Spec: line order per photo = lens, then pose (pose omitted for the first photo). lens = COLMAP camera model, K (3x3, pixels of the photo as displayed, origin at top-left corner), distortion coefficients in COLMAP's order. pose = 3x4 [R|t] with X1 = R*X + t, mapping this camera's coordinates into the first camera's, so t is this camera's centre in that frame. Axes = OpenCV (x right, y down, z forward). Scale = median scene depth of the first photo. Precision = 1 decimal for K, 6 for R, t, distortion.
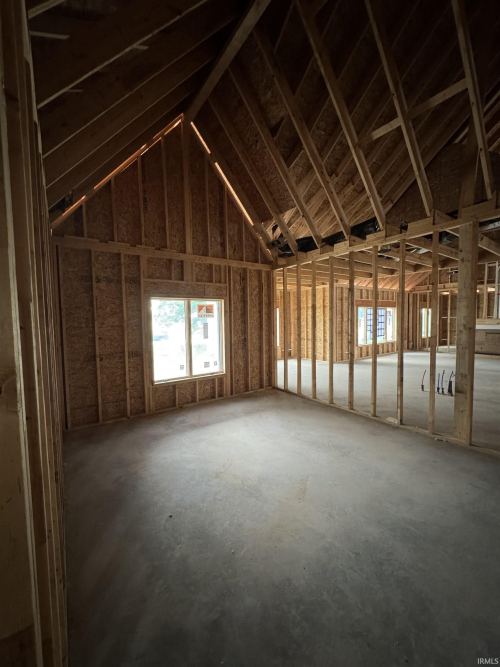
lens RADIAL K [[265.6, 0, 247.5], [0, 265.6, 334.0], [0, 0, 1]] dist [-0.000088, -0.000125]
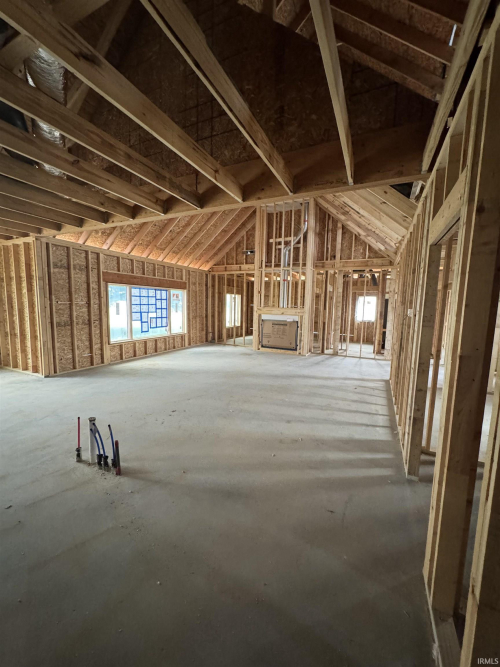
lens RADIAL K [[265.6, 0, 249.2], [0, 265.6, 333.0], [0, 0, 1]] dist [-0.000088, -0.000125]
pose [[0.874927, -0.015871, 0.483994, 0.357817], [-0.011022, 0.998551, 0.052669, -0.017562], [-0.484129, -0.051416, 0.873485, 0.239483]]
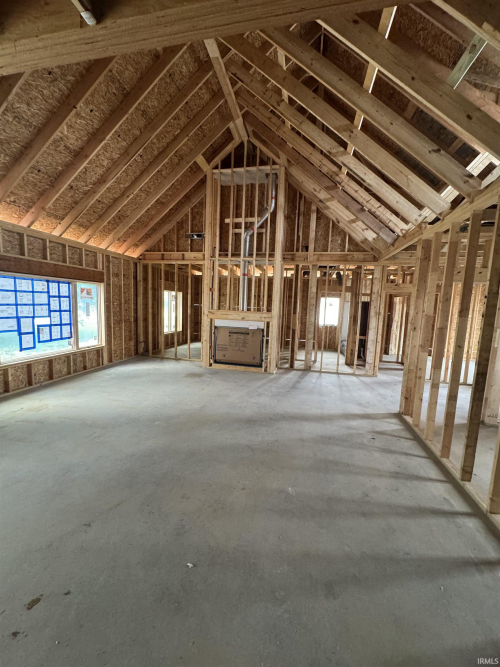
lens RADIAL K [[265.6, 0, 249.5], [0, 265.6, 333.4], [0, 0, 1]] dist [-0.000088, -0.000125]
pose [[0.738498, -0.028462, 0.673655, 0.430596], [-0.015047, 0.998164, 0.058668, -0.036362], [-0.674088, -0.053462, 0.736714, 0.421569]]
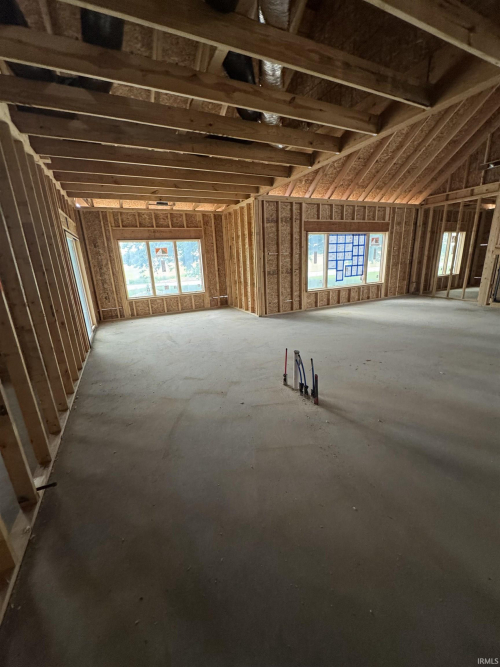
lens RADIAL K [[265.6, 0, 250.1], [0, 265.6, 333.2], [0, 0, 1]] dist [-0.000088, -0.000125]
pose [[0.985252, 0.021918, -0.169700, 0.347937], [0.017023, 0.974286, 0.224671, -0.007120], [0.170261, -0.224246, 0.959544, 0.248346]]
